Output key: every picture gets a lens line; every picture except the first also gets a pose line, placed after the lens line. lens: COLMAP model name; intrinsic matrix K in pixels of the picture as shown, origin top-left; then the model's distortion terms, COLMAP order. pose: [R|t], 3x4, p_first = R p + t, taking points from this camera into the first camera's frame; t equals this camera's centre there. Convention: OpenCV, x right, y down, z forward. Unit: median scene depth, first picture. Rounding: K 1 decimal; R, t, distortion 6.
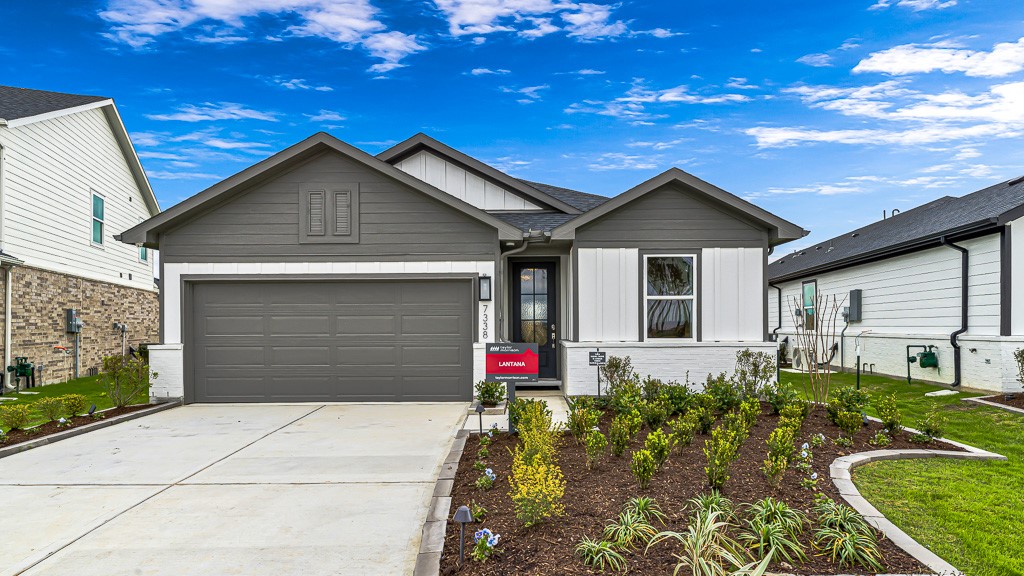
lens RADIAL K [[483.9, 0, 508.5], [0, 483.9, 315.3], [0, 0, 1]] dist [0.002561, -0.002048]
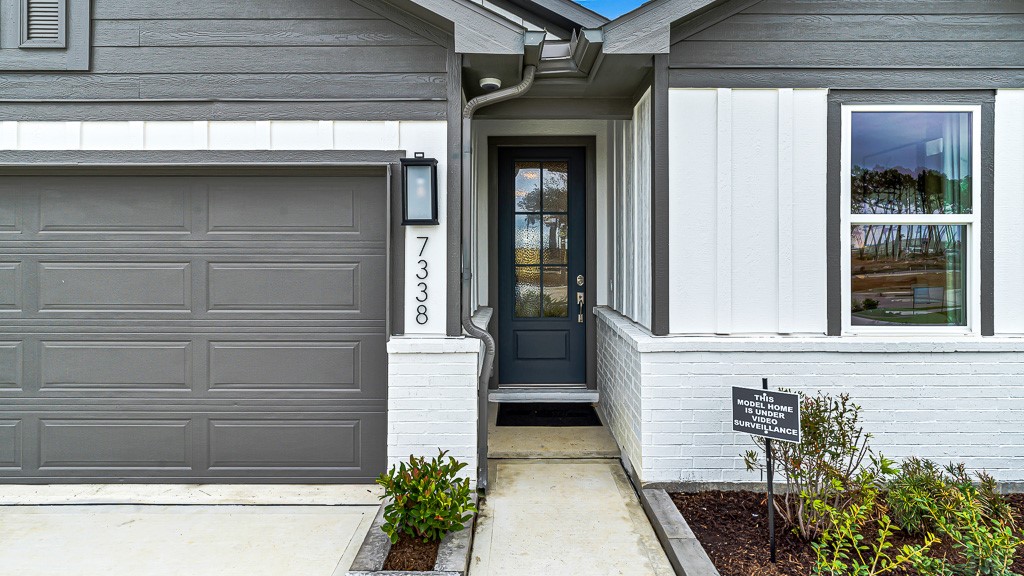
lens RADIAL K [[508.0, 0, 507.5], [0, 508.0, 244.6], [0, 0, 1]] dist [0.001449, -0.000731]
pose [[0.999844, 0.005520, 0.016805, 0.011793], [-0.005565, 0.999981, 0.002628, -0.015774], [-0.016790, -0.002721, 0.999855, 0.599687]]
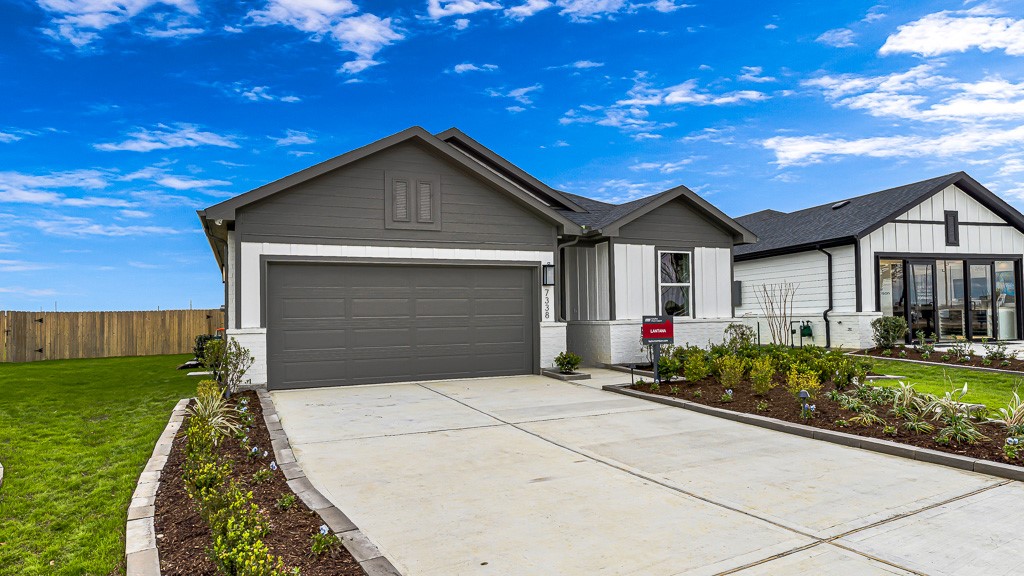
lens RADIAL K [[571.0, 0, 479.6], [0, 571.0, 293.0], [0, 0, 1]] dist [0.002361, -0.001685]
pose [[0.925490, 0.005756, 0.378728, -0.710153], [0.004353, 0.999657, -0.025831, 0.021918], [-0.378747, 0.025555, 0.925147, -0.200557]]
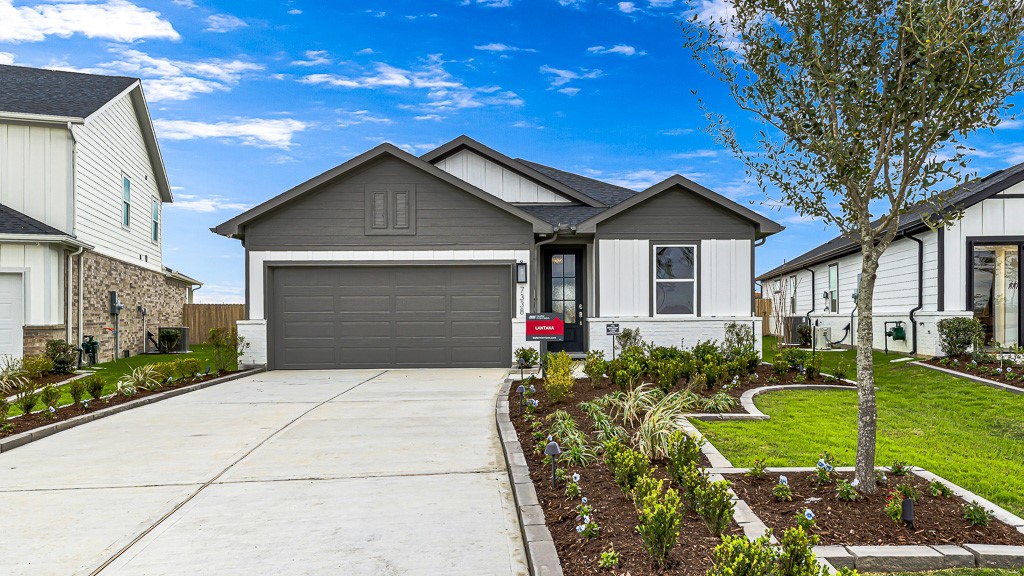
lens RADIAL K [[604.7, 0, 551.7], [0, 604.7, 302.5], [0, 0, 1]] dist [0.002558, 0.001588]
pose [[0.999751, -0.000422, 0.022299, -0.007686], [0.000410, 1.000000, 0.000557, 0.017122], [-0.022299, -0.000548, 0.999751, -0.496294]]
